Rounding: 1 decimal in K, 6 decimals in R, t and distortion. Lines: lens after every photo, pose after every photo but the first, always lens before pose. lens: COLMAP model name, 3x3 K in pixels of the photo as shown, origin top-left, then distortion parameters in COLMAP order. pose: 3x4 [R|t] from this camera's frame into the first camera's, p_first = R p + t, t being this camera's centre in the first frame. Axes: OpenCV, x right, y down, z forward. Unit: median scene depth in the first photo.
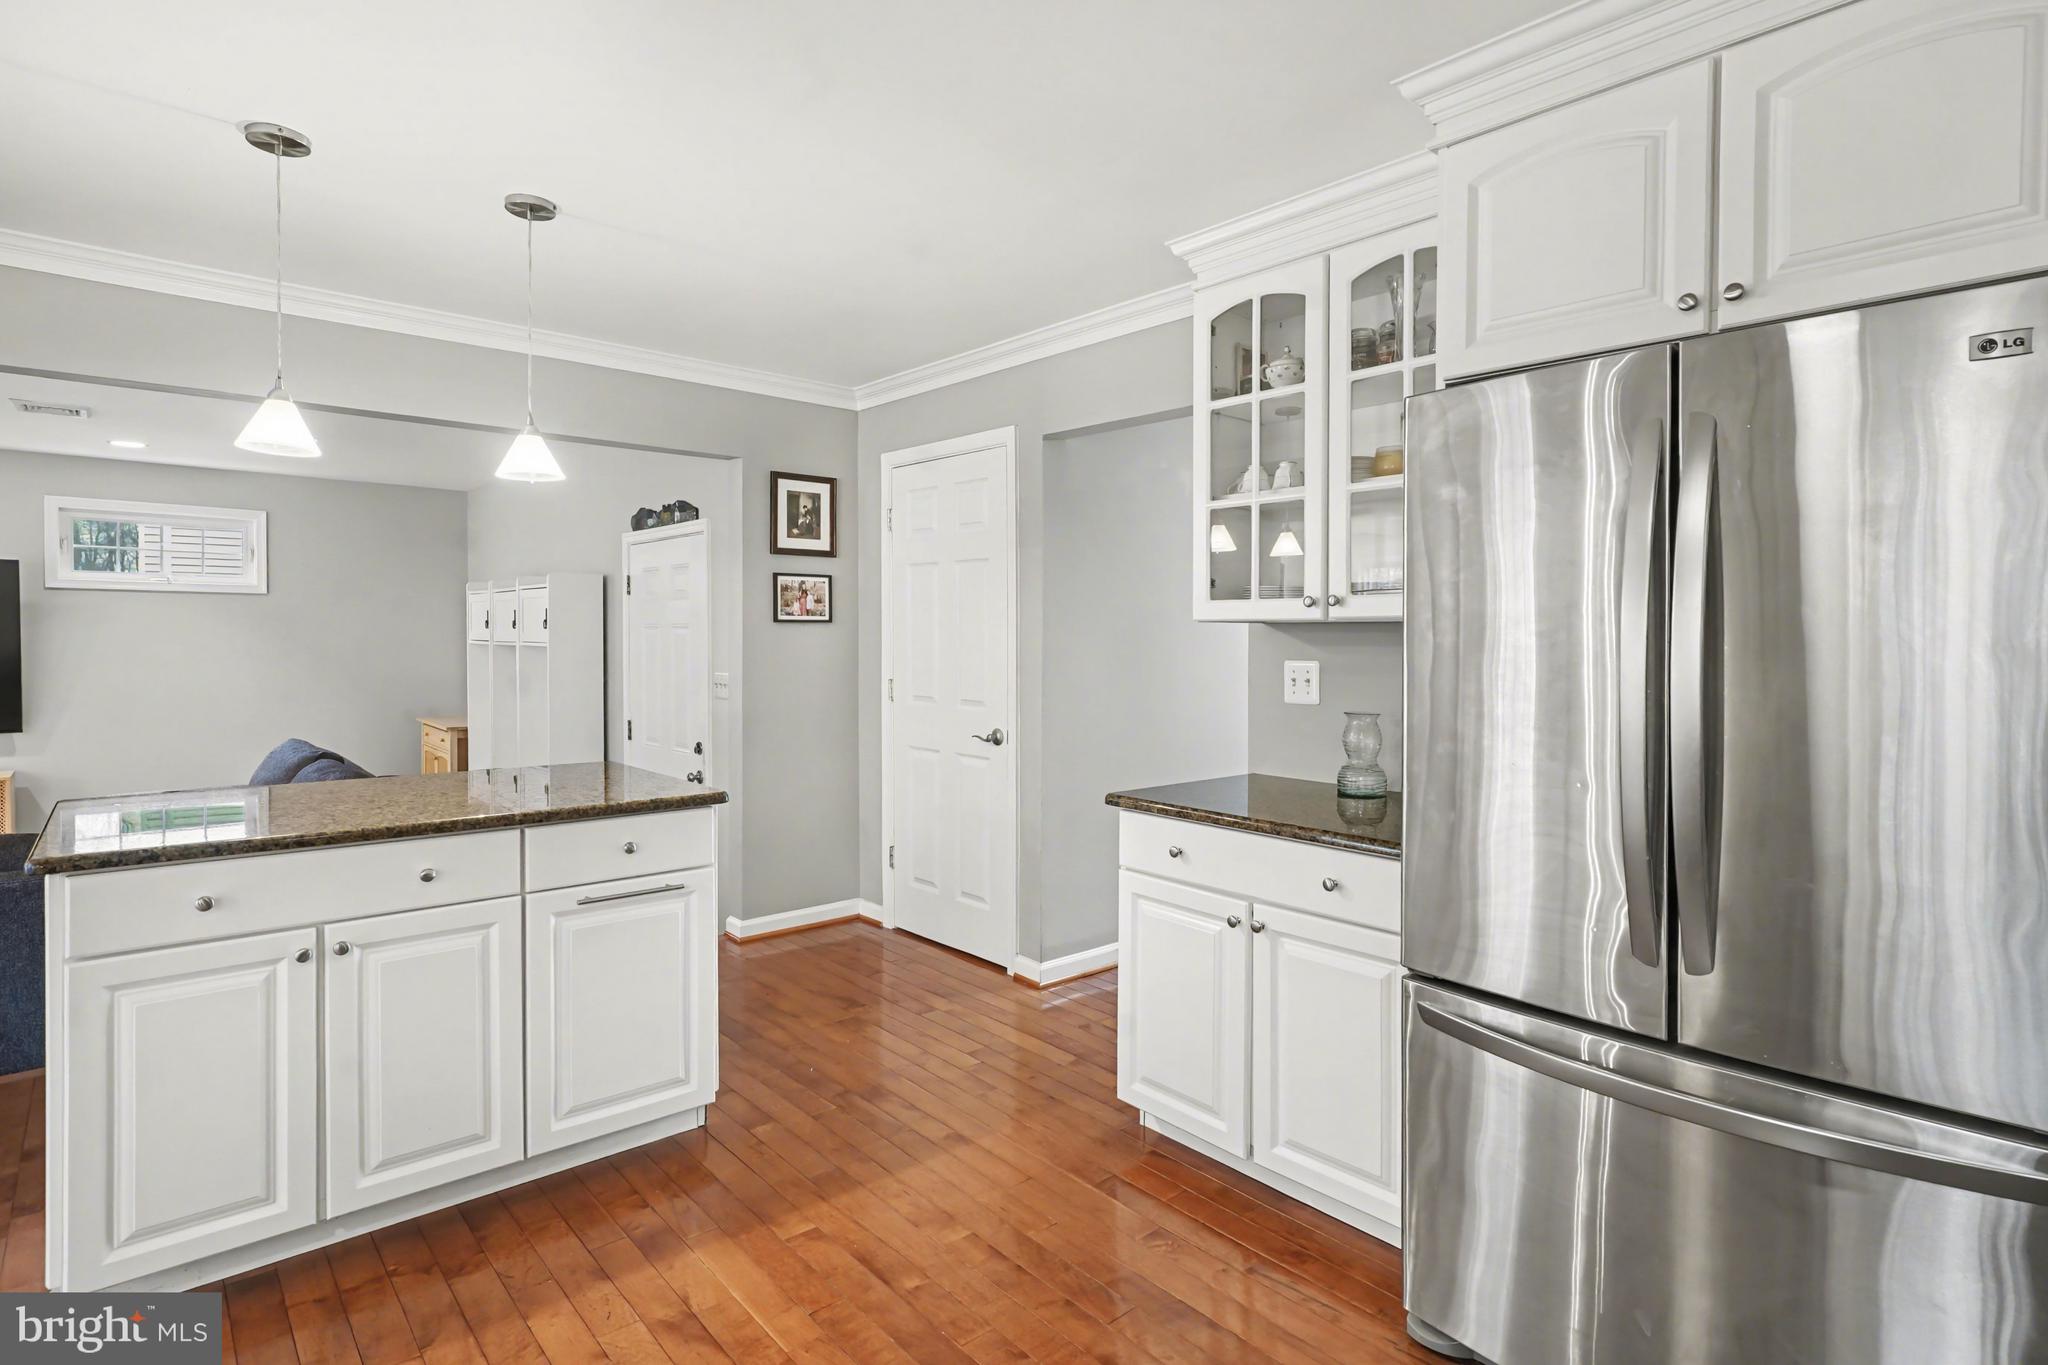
lens RADIAL K [[1032.8, 0, 991.8], [0, 1032.8, 651.2], [0, 0, 1]] dist [-0.003481, -0.000944]
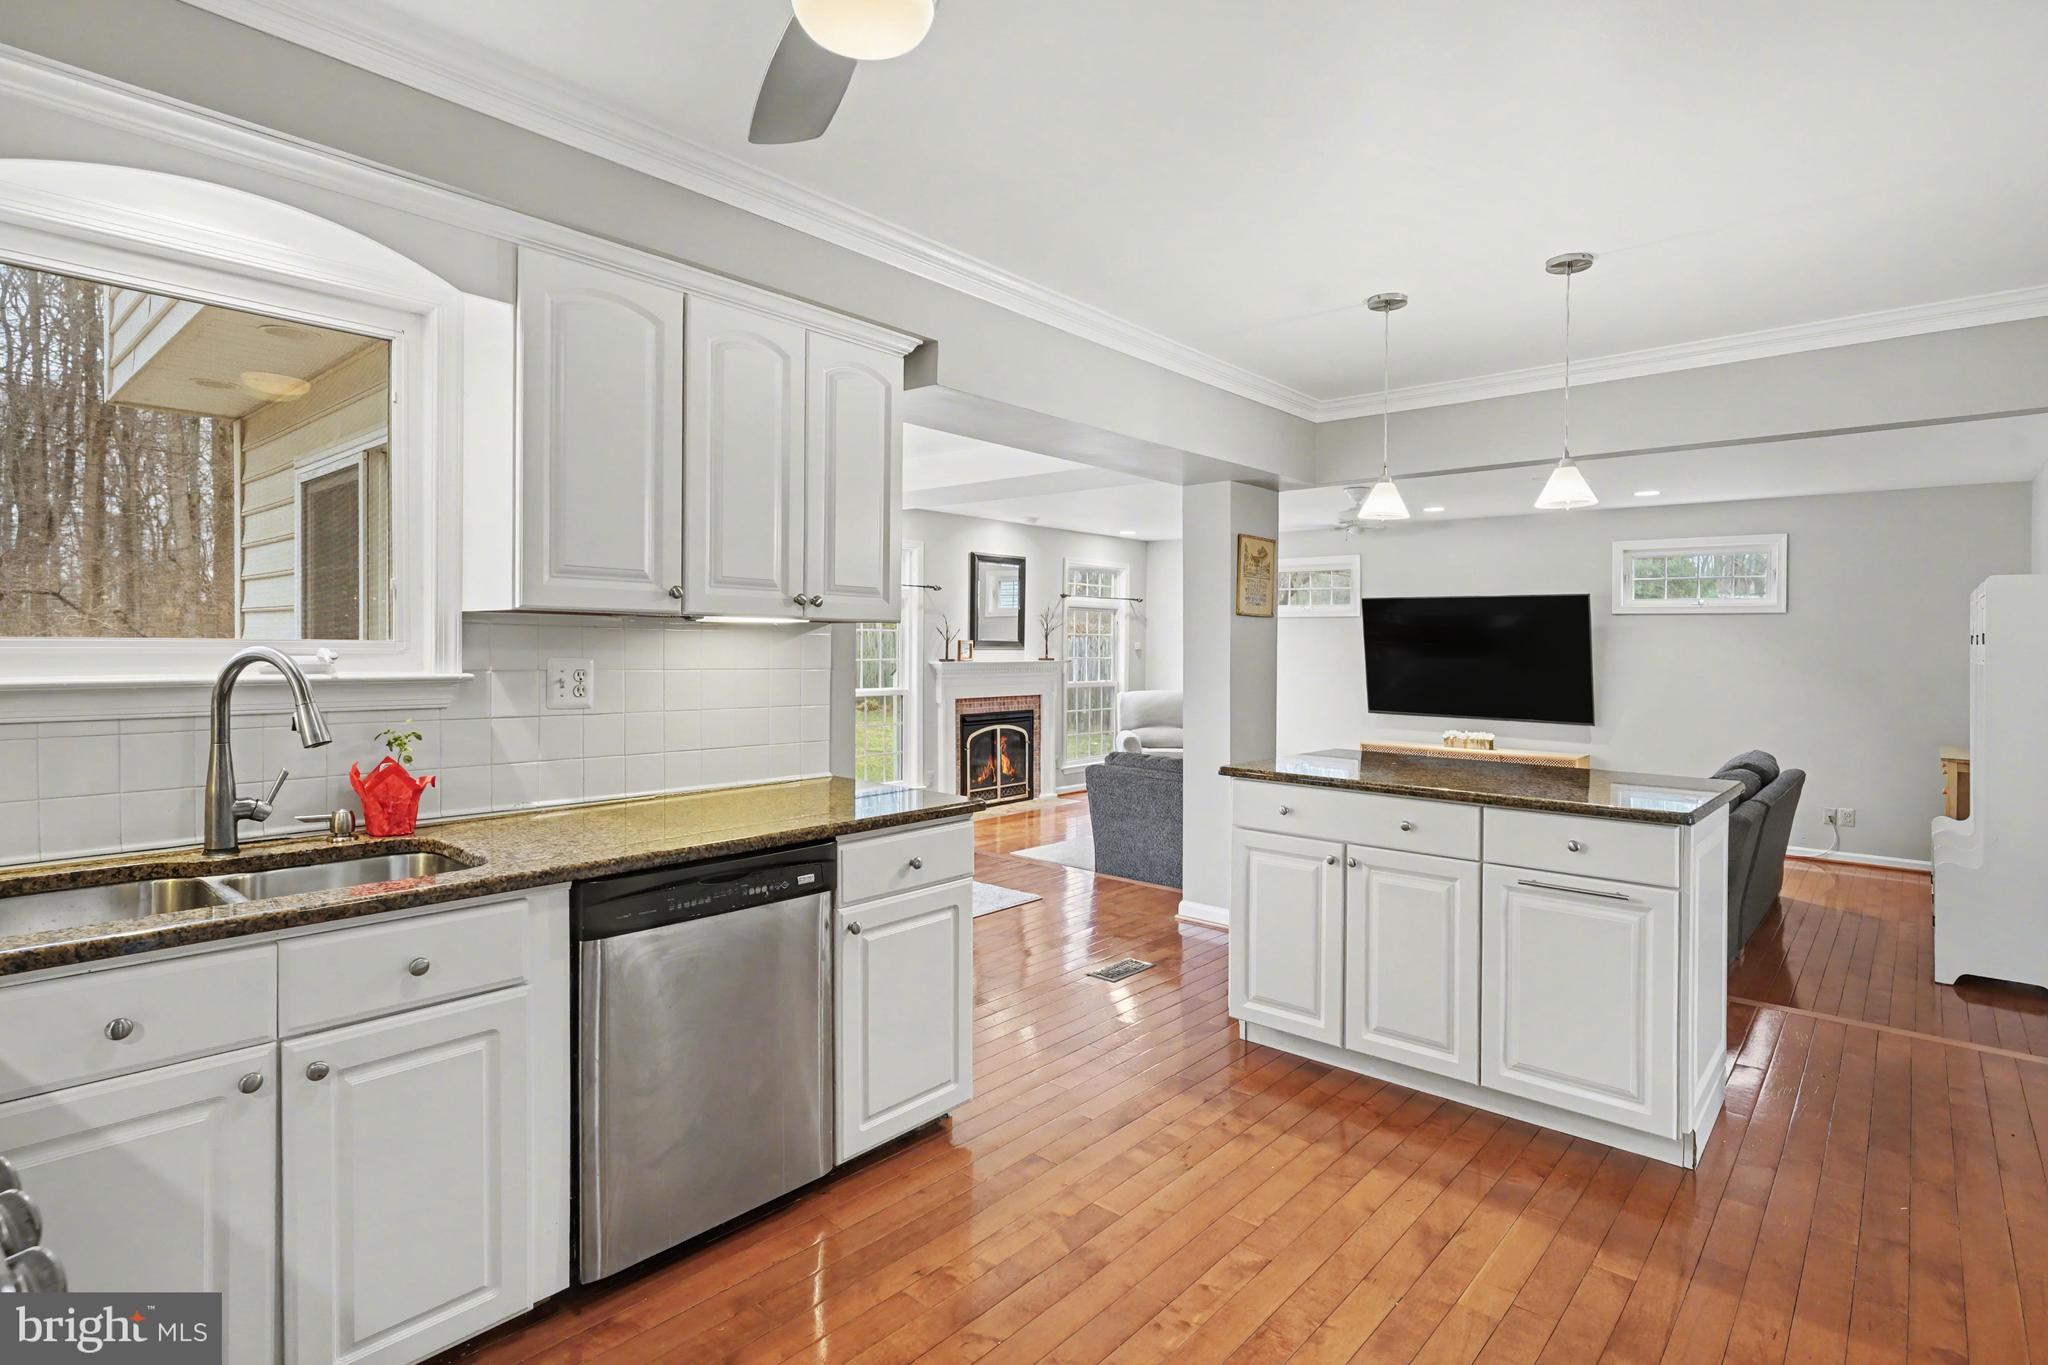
lens RADIAL K [[1032.8, 0, 1034.2], [0, 1032.8, 645.0], [0, 0, 1]] dist [-0.003481, -0.000944]
pose [[0.136284, -0.005768, -0.990653, 0.657363], [-0.020798, 0.999746, -0.008682, 0.005664], [0.990452, 0.021787, 0.136129, 0.318084]]
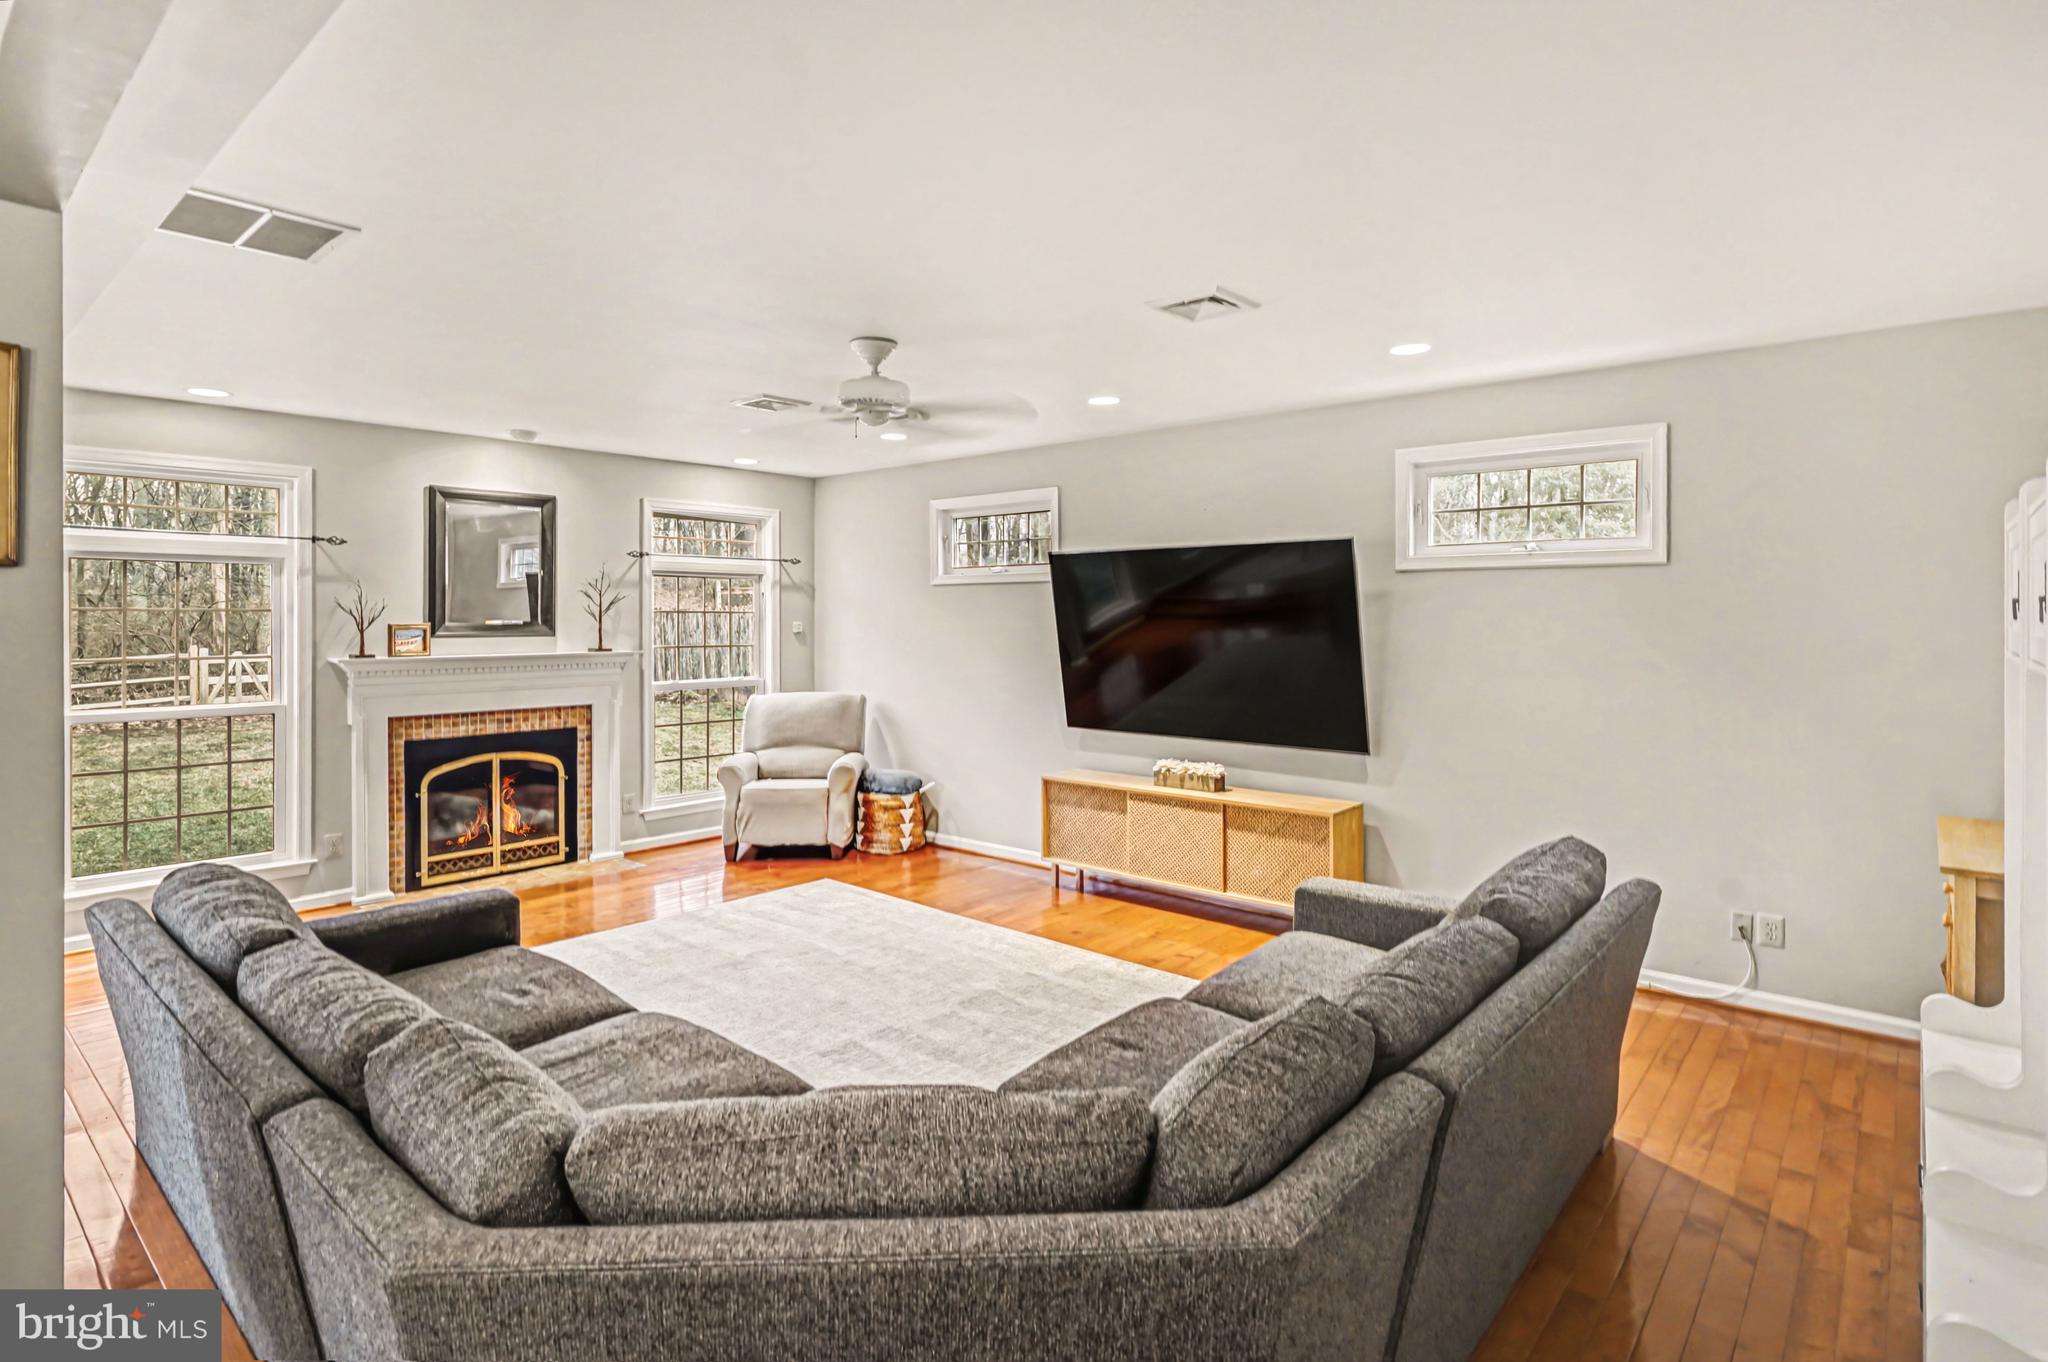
lens RADIAL K [[1032.8, 0, 1046.4], [0, 1032.8, 626.3], [0, 0, 1]] dist [-0.003481, -0.000944]
pose [[0.148094, -0.001668, -0.988972, -0.513797], [-0.010187, 0.999943, -0.003212, -0.039924], [0.988921, 0.010551, 0.148068, 1.665043]]
